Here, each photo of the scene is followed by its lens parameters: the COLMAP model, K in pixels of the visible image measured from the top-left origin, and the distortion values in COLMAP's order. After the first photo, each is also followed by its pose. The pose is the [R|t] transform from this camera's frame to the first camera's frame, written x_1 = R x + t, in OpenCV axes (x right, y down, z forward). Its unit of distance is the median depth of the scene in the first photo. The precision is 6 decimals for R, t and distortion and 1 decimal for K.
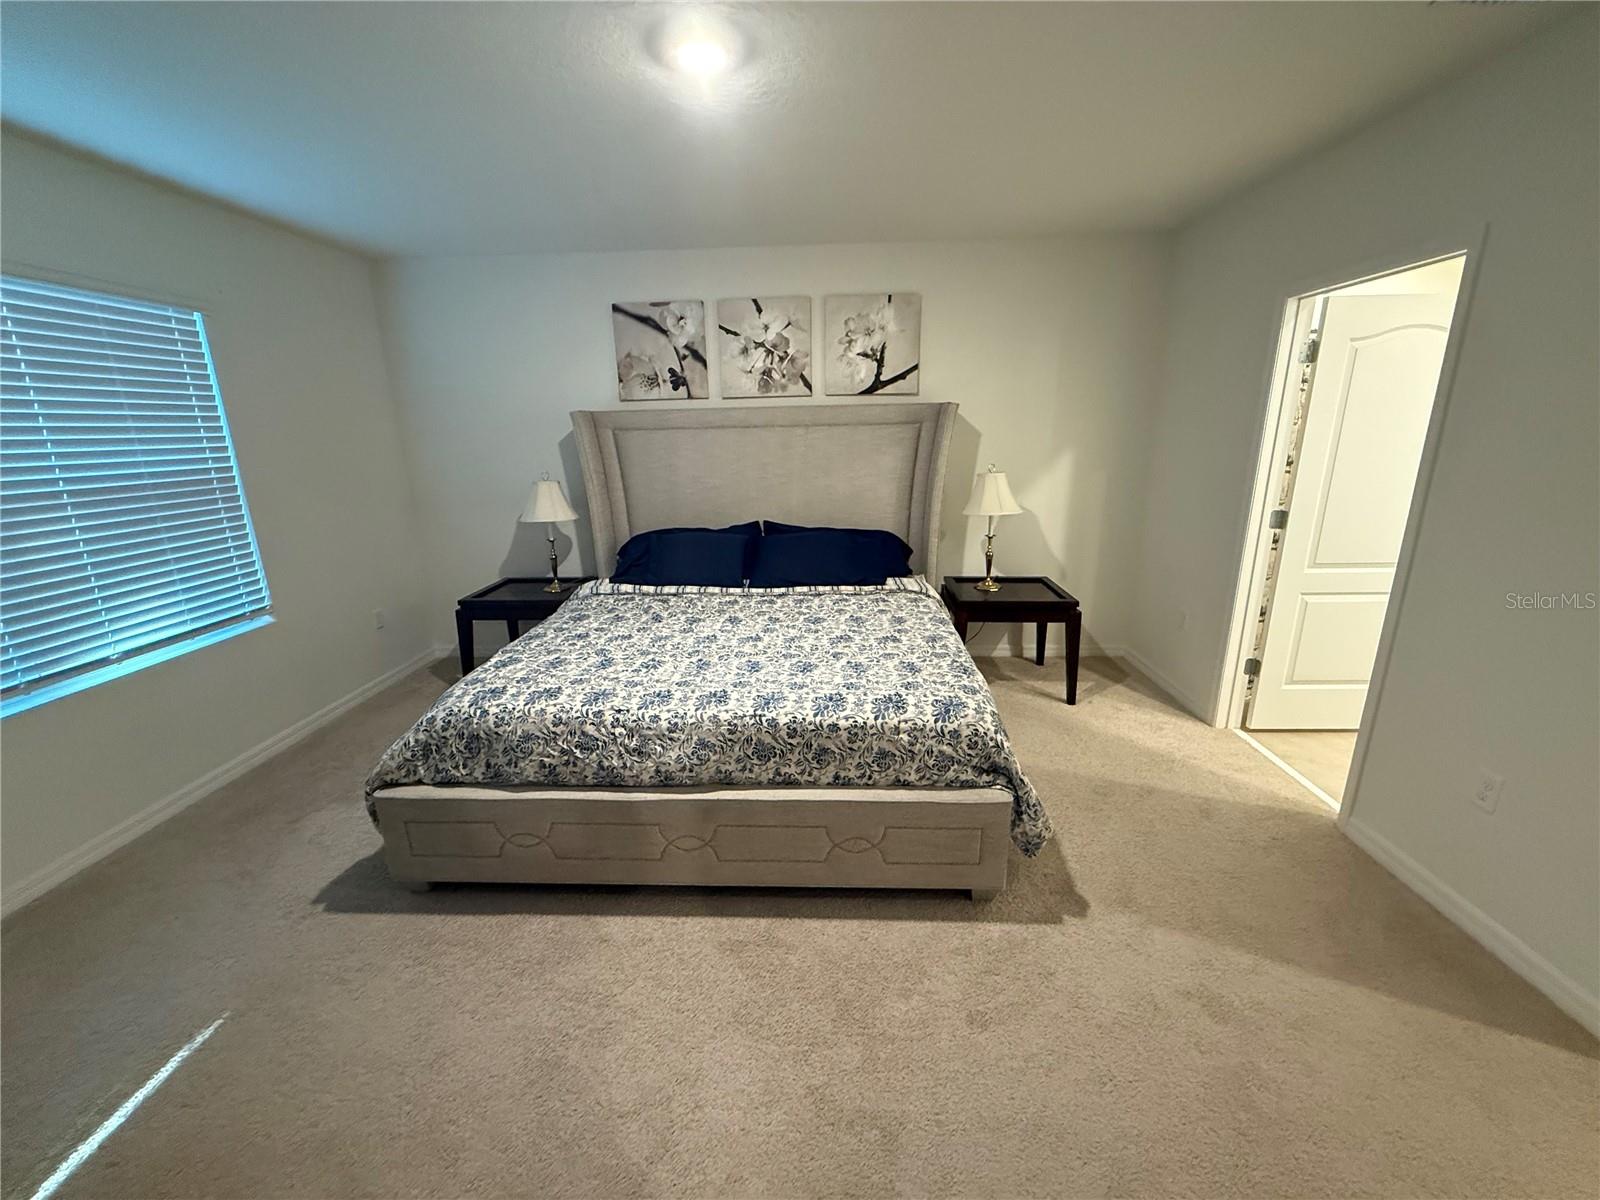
lens RADIAL K [[639.1, 0, 803.2], [0, 639.1, 606.1], [0, 0, 1]] dist [-0.000722, 0.000571]
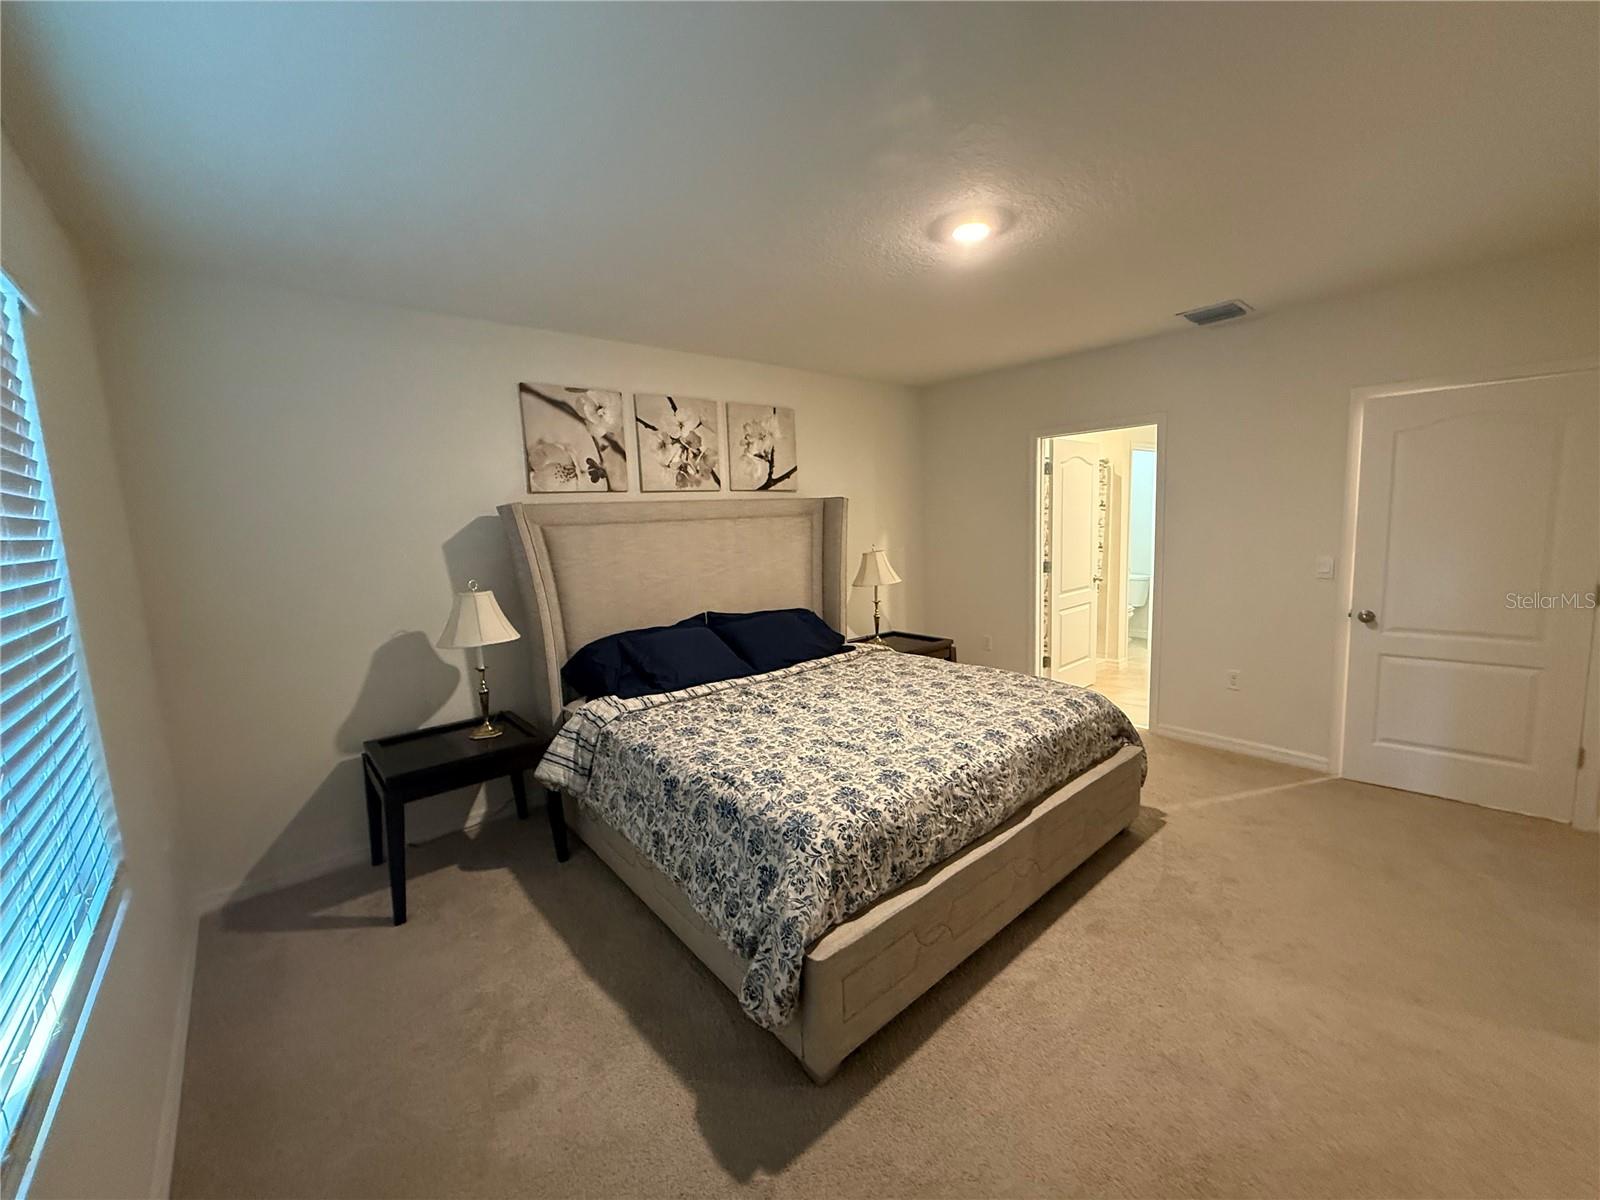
lens RADIAL K [[639.1, 0, 795.9], [0, 639.1, 606.3], [0, 0, 1]] dist [-0.000722, 0.000571]
pose [[0.724972, -0.105505, 0.680650, -0.644572], [0.211692, 0.974499, -0.074424, -0.040946], [-0.655440, 0.198044, 0.728819, 0.196706]]
